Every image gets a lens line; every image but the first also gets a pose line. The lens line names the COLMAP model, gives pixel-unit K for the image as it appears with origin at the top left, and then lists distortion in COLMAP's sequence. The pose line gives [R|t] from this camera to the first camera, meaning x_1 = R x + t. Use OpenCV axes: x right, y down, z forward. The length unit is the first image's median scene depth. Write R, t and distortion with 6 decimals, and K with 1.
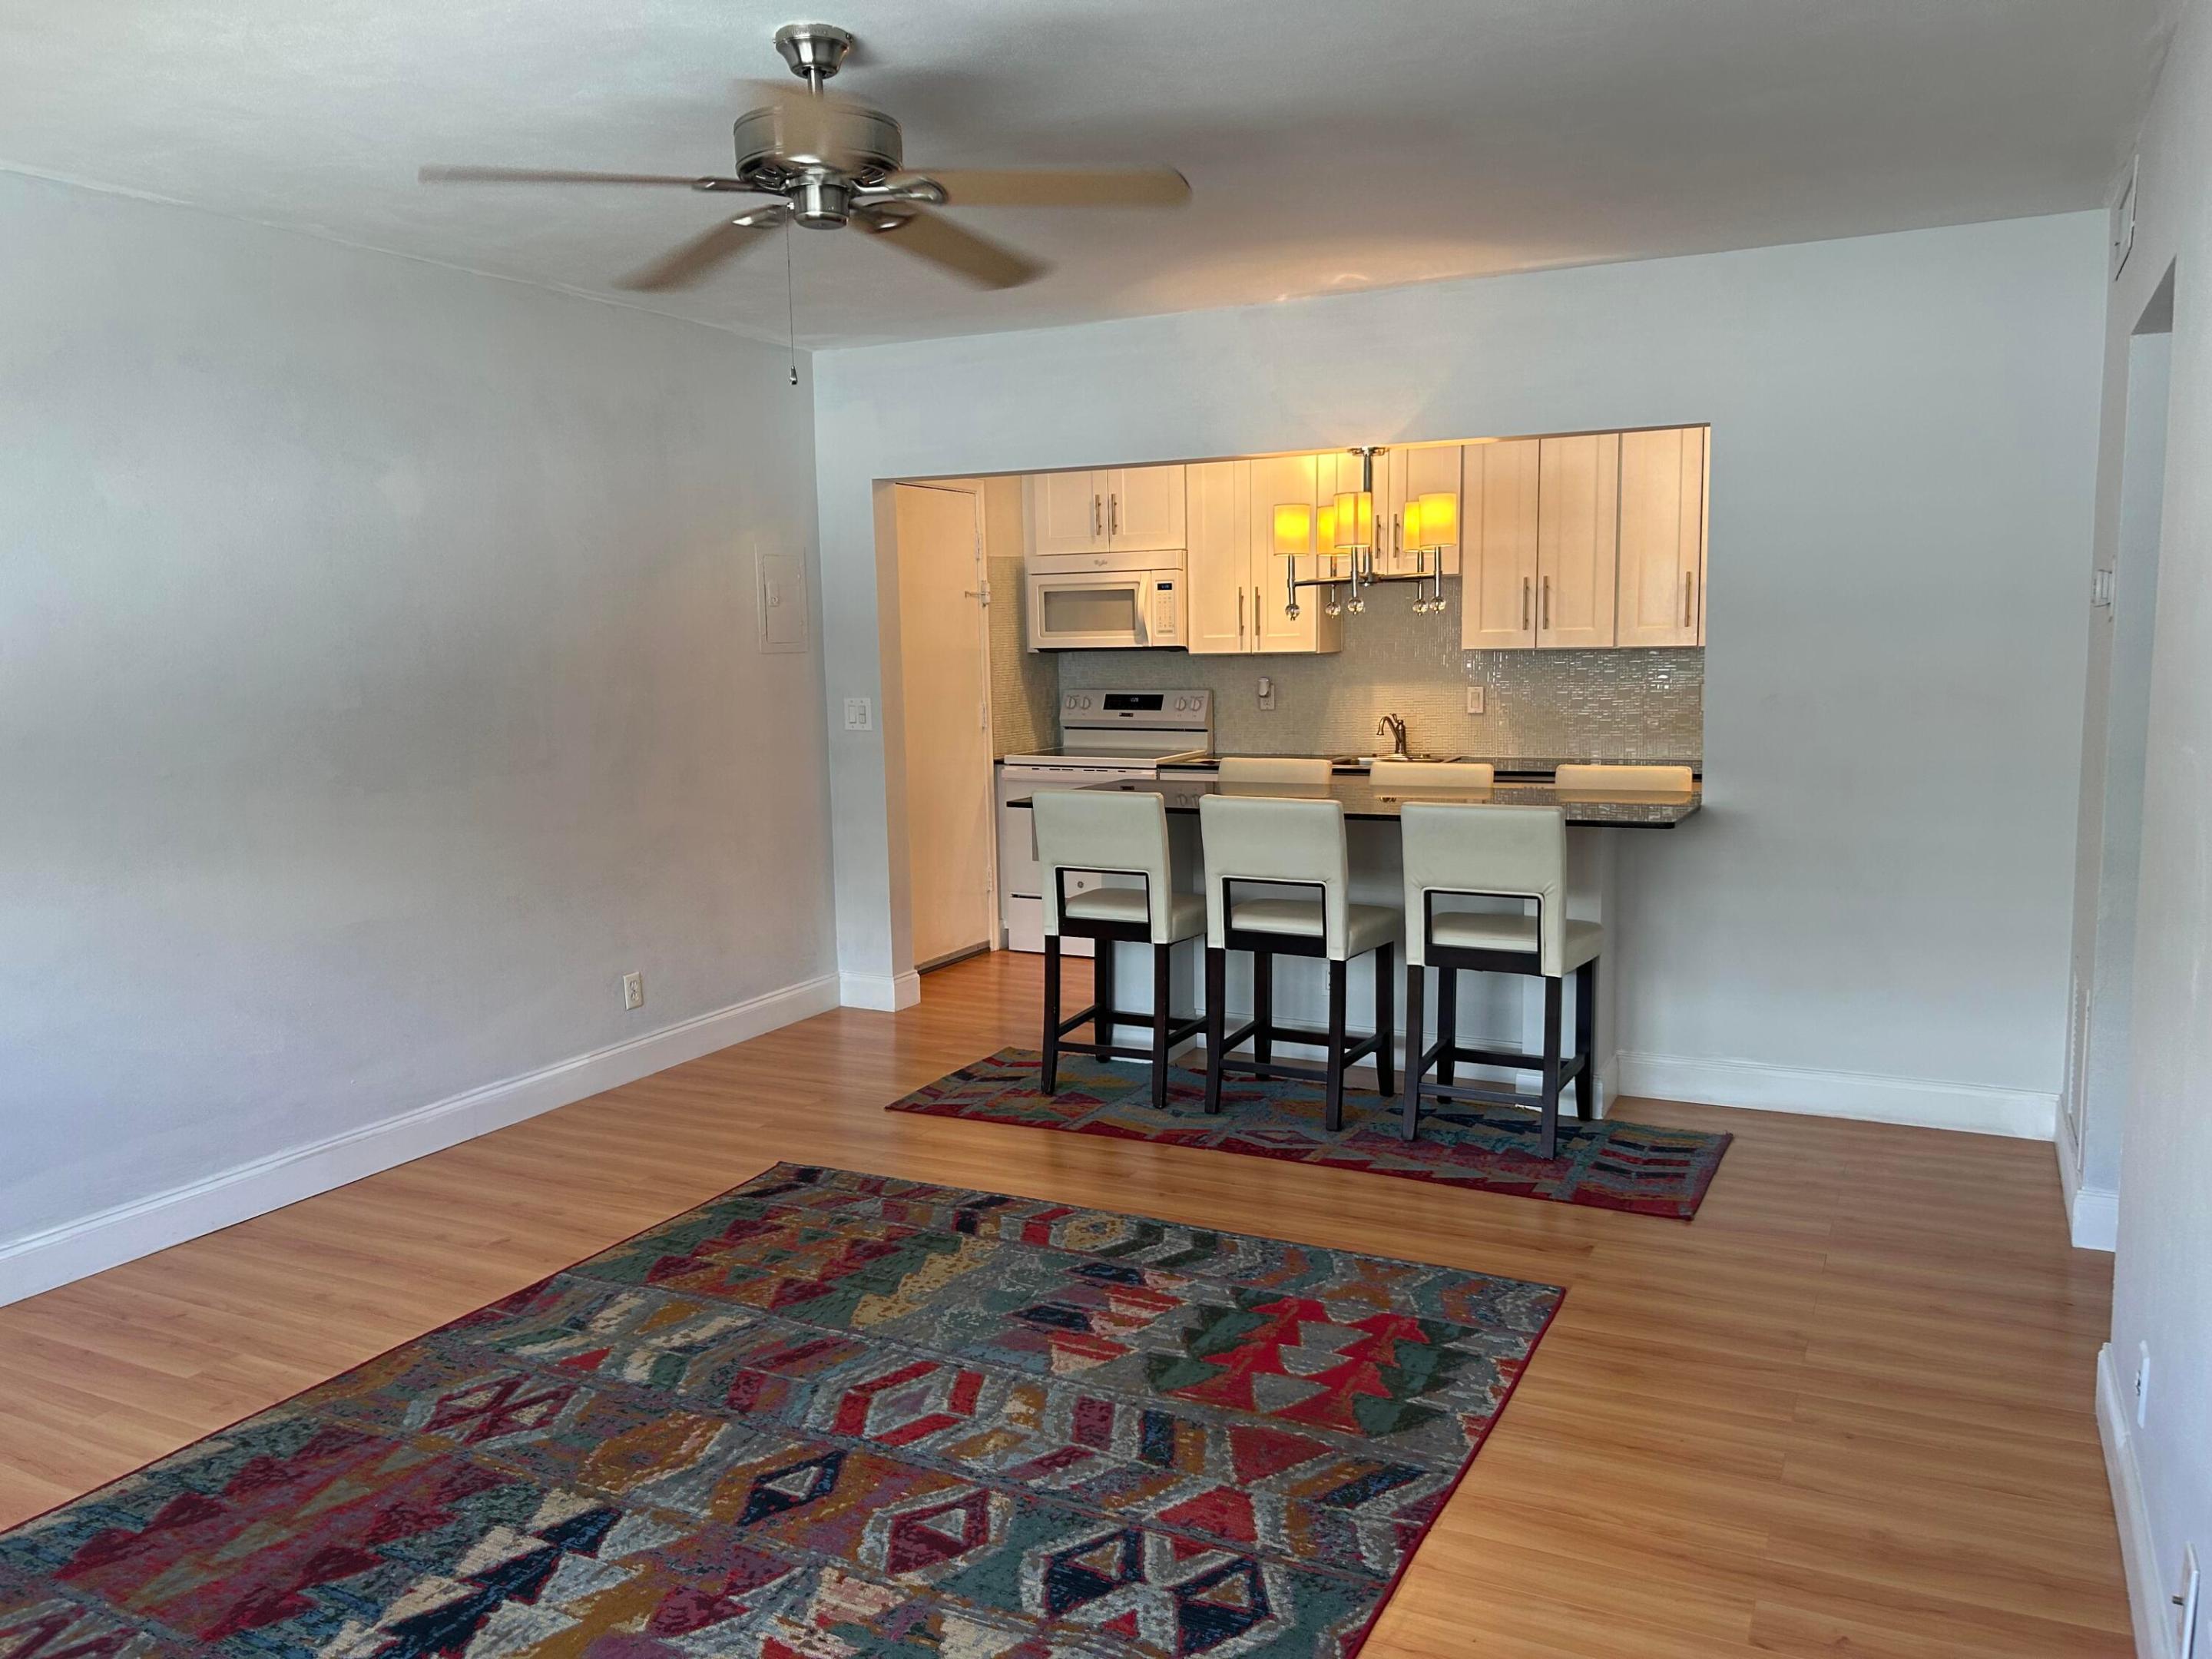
lens RADIAL K [[1688.7, 0, 1113.7], [0, 1688.7, 838.4], [0, 0, 1]] dist [0.060197, -0.069854]
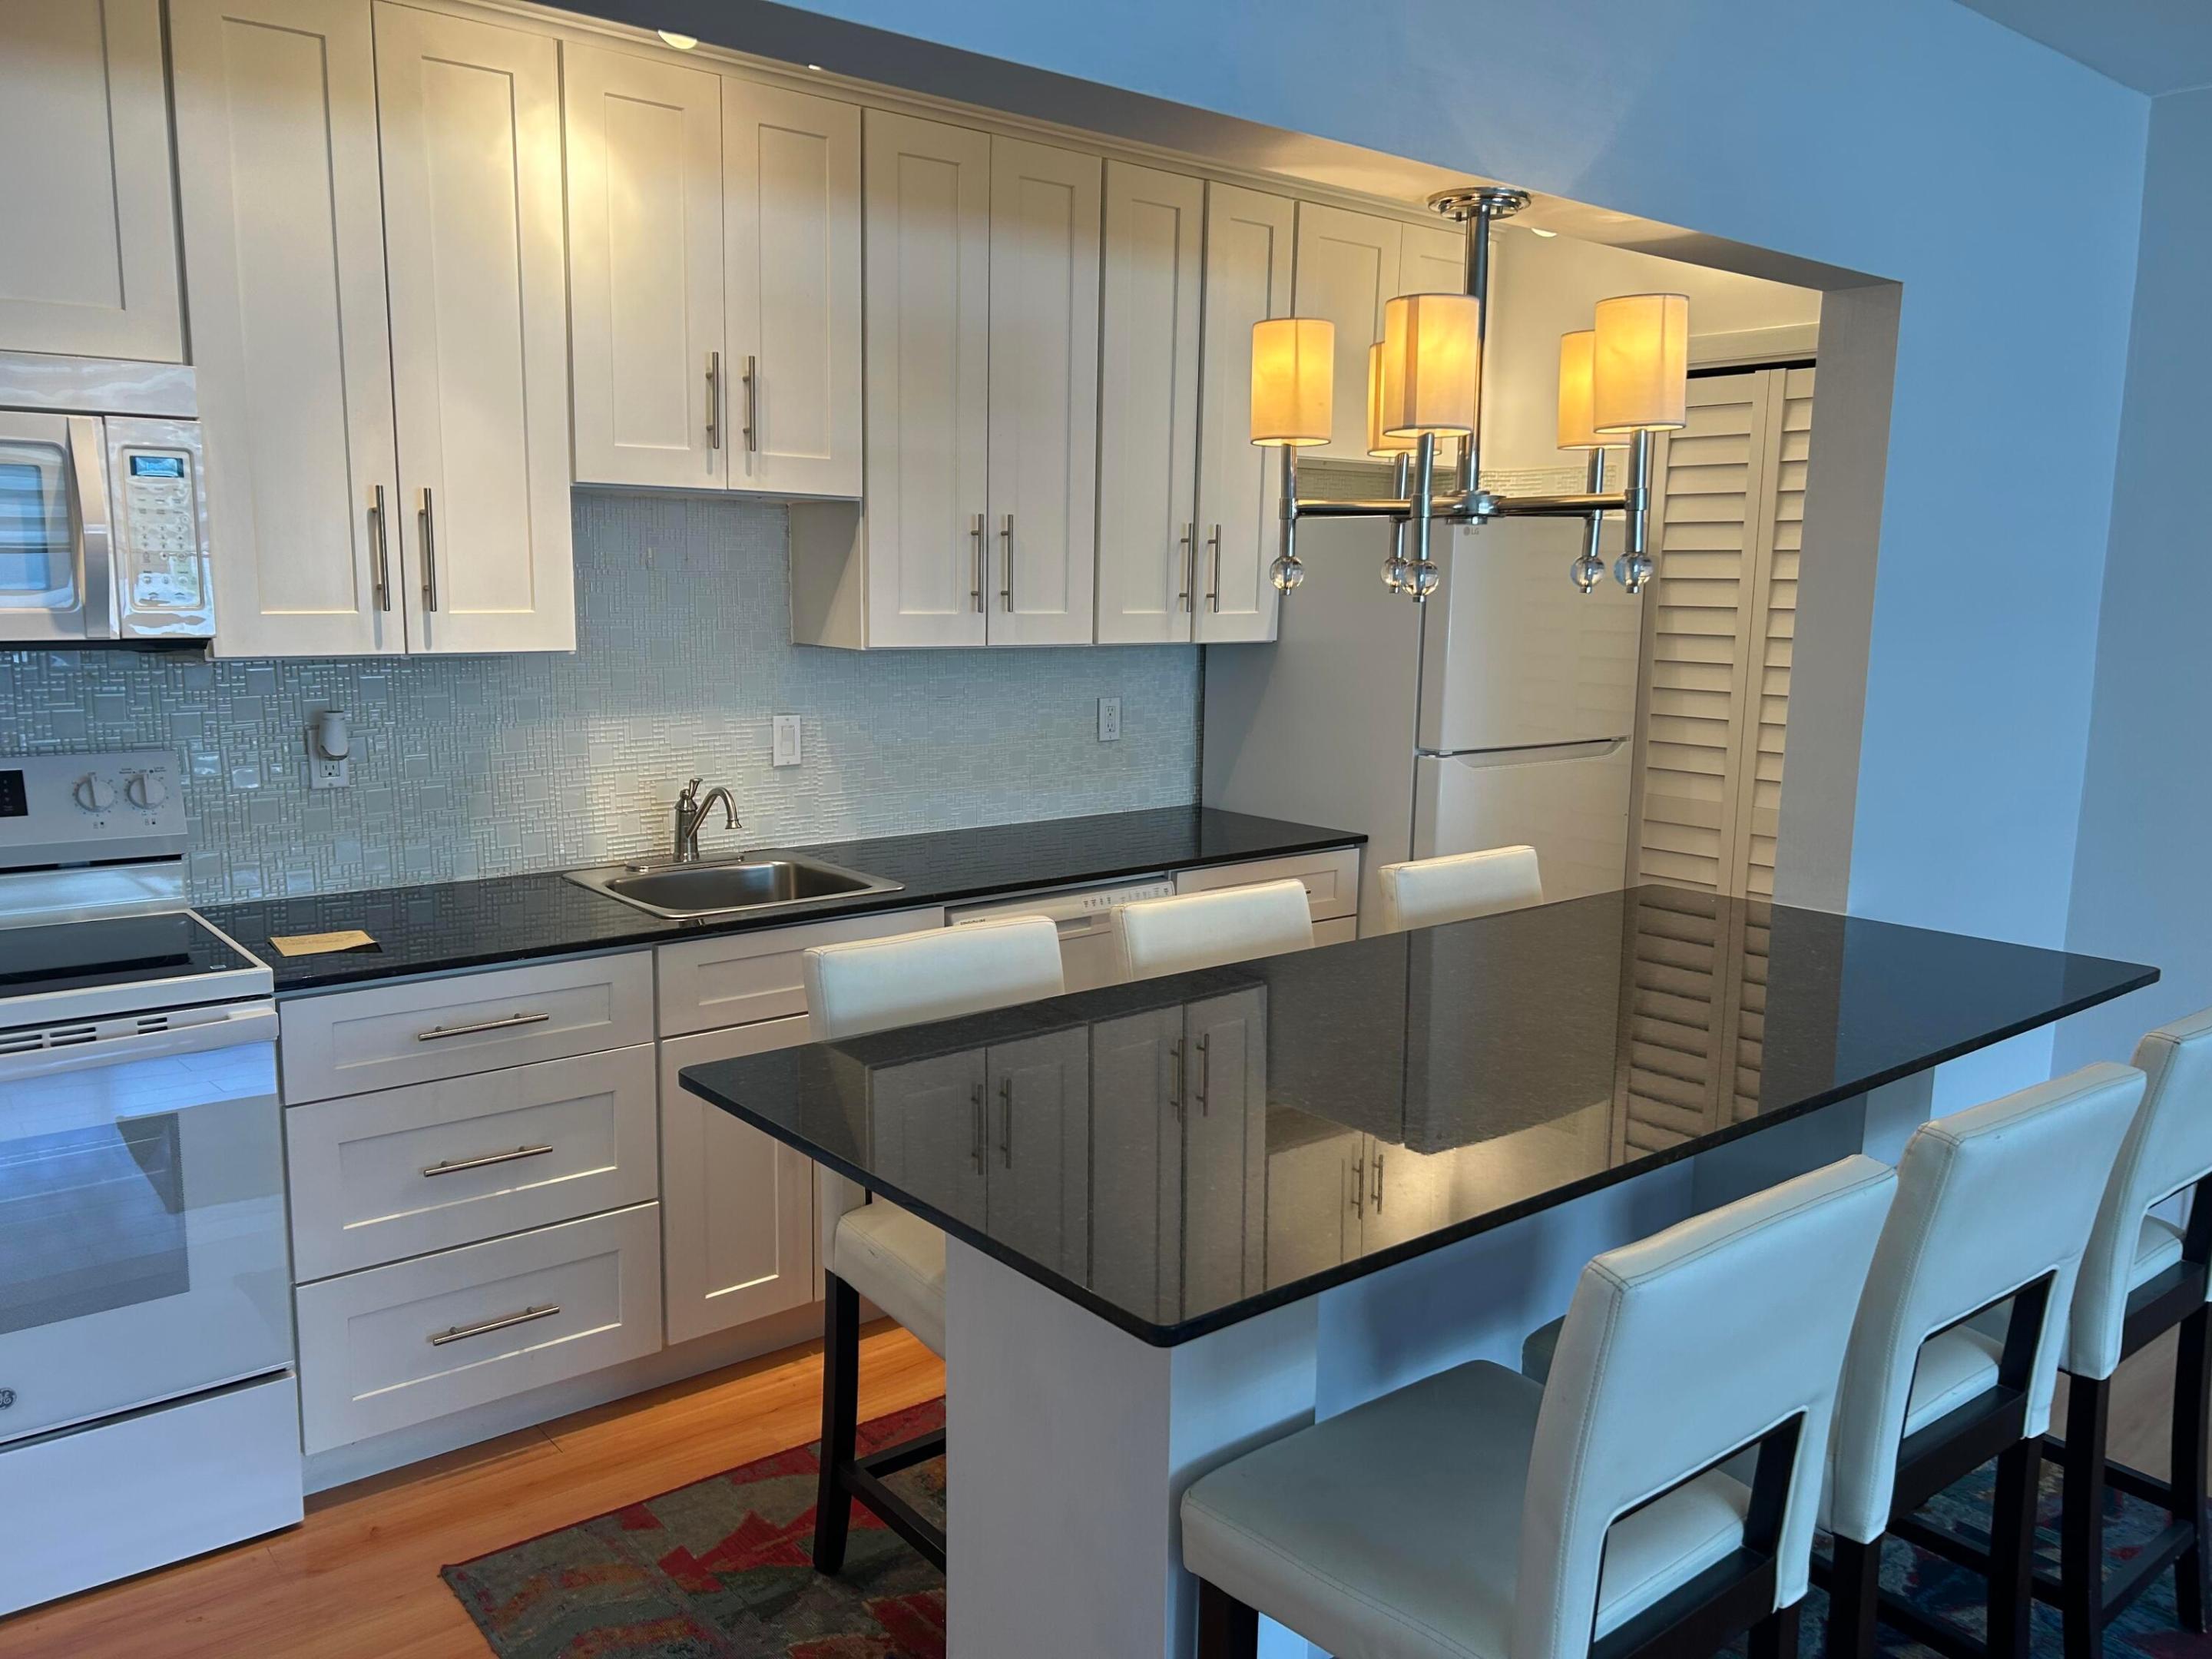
lens RADIAL K [[1688.7, 0, 1113.7], [0, 1688.7, 838.4], [0, 0, 1]] dist [0.060197, -0.069854]
pose [[0.402096, -0.110131, 0.908950, -0.219215], [0.092923, 0.992522, 0.079150, -0.082620], [-0.910870, 0.052637, 0.409323, 0.682154]]
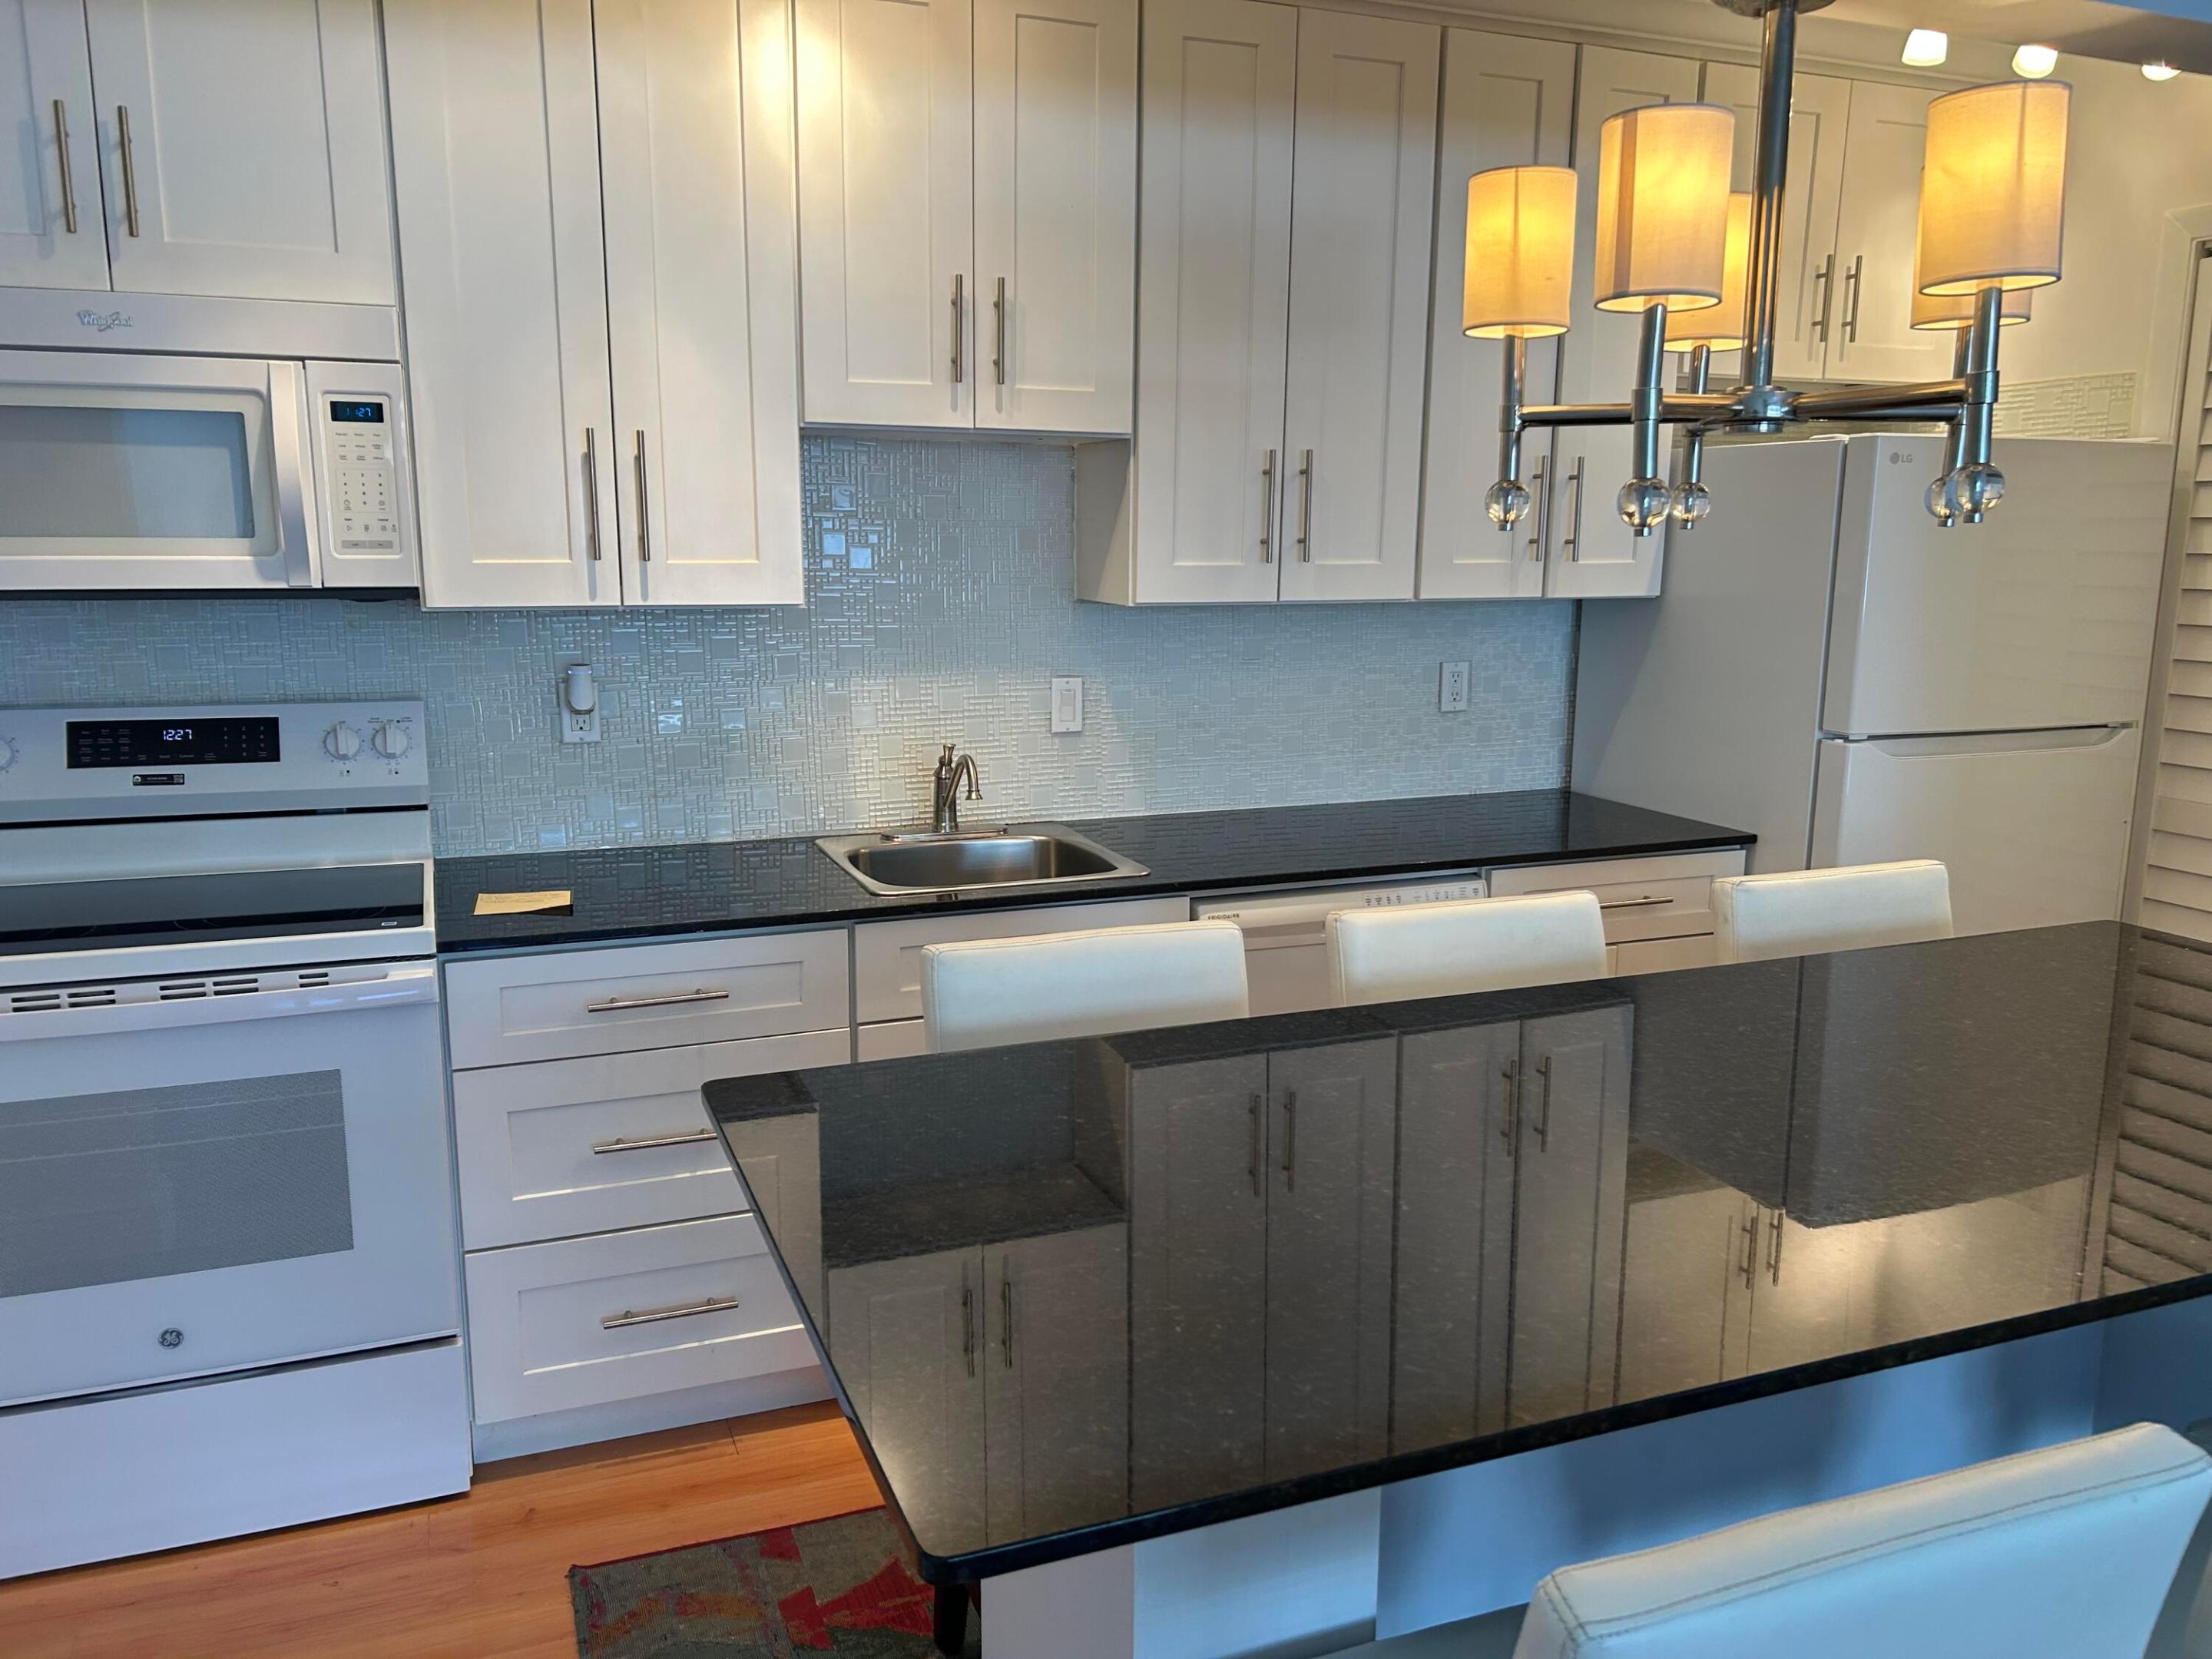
lens RADIAL K [[1688.7, 0, 1113.7], [0, 1688.7, 838.4], [0, 0, 1]] dist [0.060197, -0.069854]
pose [[0.660069, -0.104537, 0.743896, -0.135270], [0.072865, 0.994510, 0.075101, -0.077953], [-0.747663, 0.004632, 0.664063, 0.658053]]
